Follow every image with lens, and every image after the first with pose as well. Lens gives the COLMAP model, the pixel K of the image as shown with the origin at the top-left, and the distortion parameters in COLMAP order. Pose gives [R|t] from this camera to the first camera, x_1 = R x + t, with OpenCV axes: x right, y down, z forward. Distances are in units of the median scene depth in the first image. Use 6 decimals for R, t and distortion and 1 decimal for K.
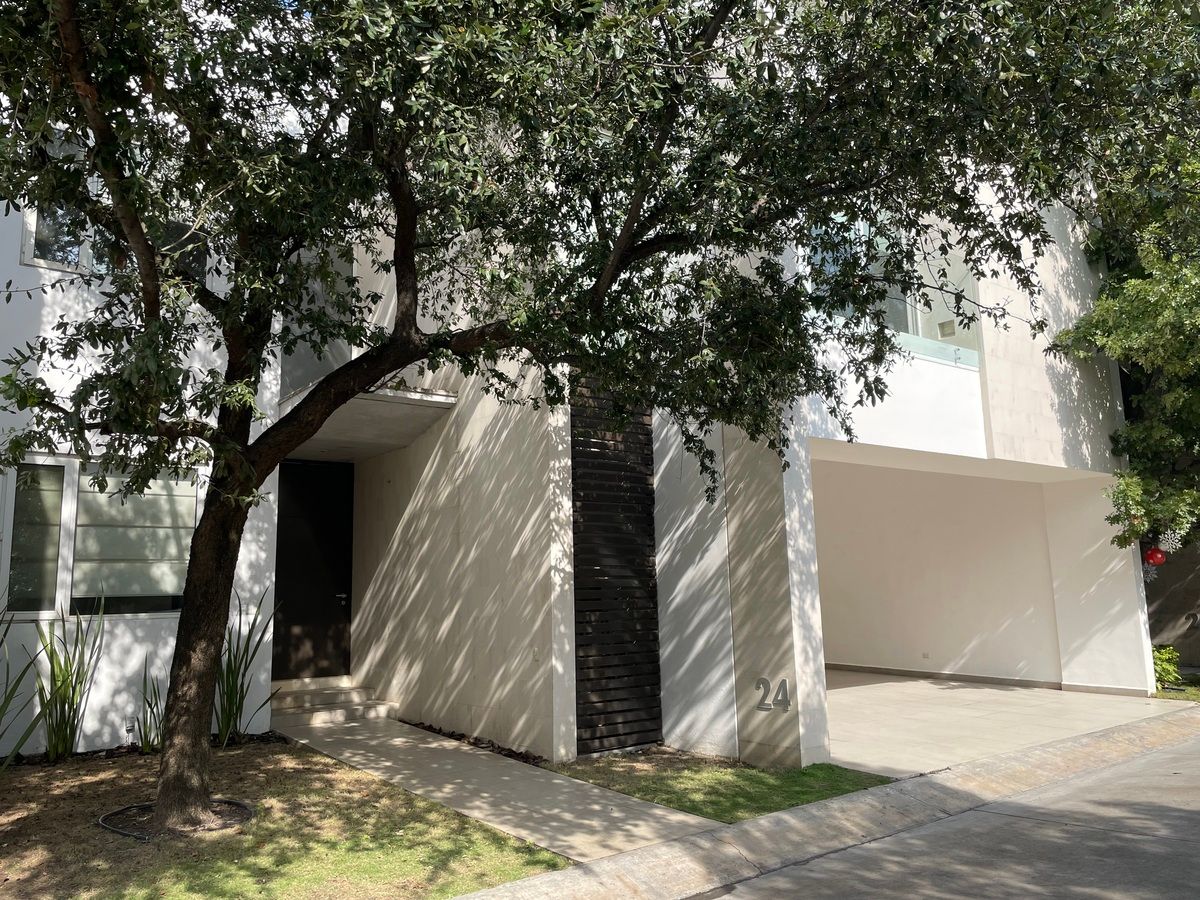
lens RADIAL K [[926.4, 0, 601.7], [0, 926.4, 451.0], [0, 0, 1]] dist [0.092690, -0.099661]
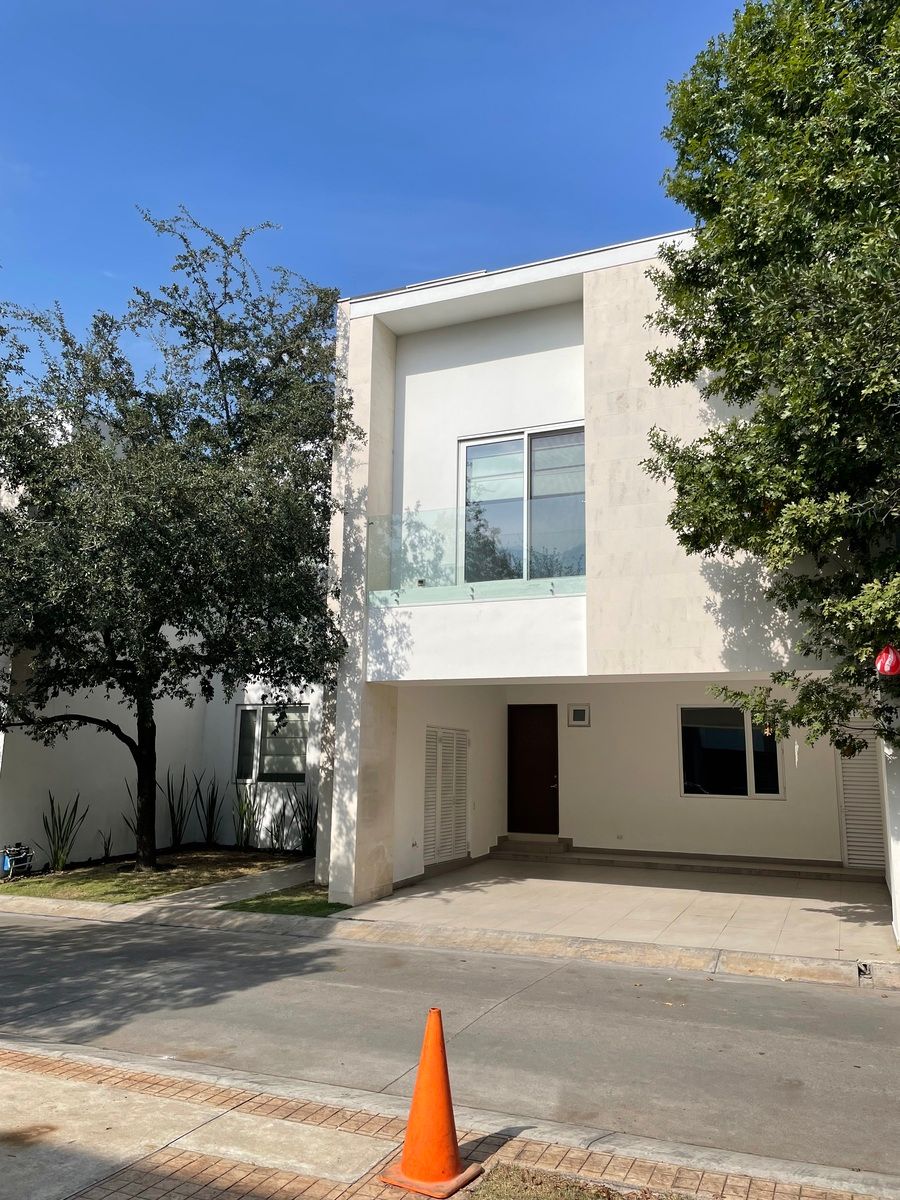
lens RADIAL K [[926.4, 0, 451.0], [0, 926.4, 602.8], [0, 0, 1]] dist [0.092690, -0.099661]
pose [[0.480141, -0.122110, -0.868651, 1.578790], [0.112734, 0.990641, -0.076946, -0.011910], [0.869917, -0.060982, 0.489413, 0.411197]]
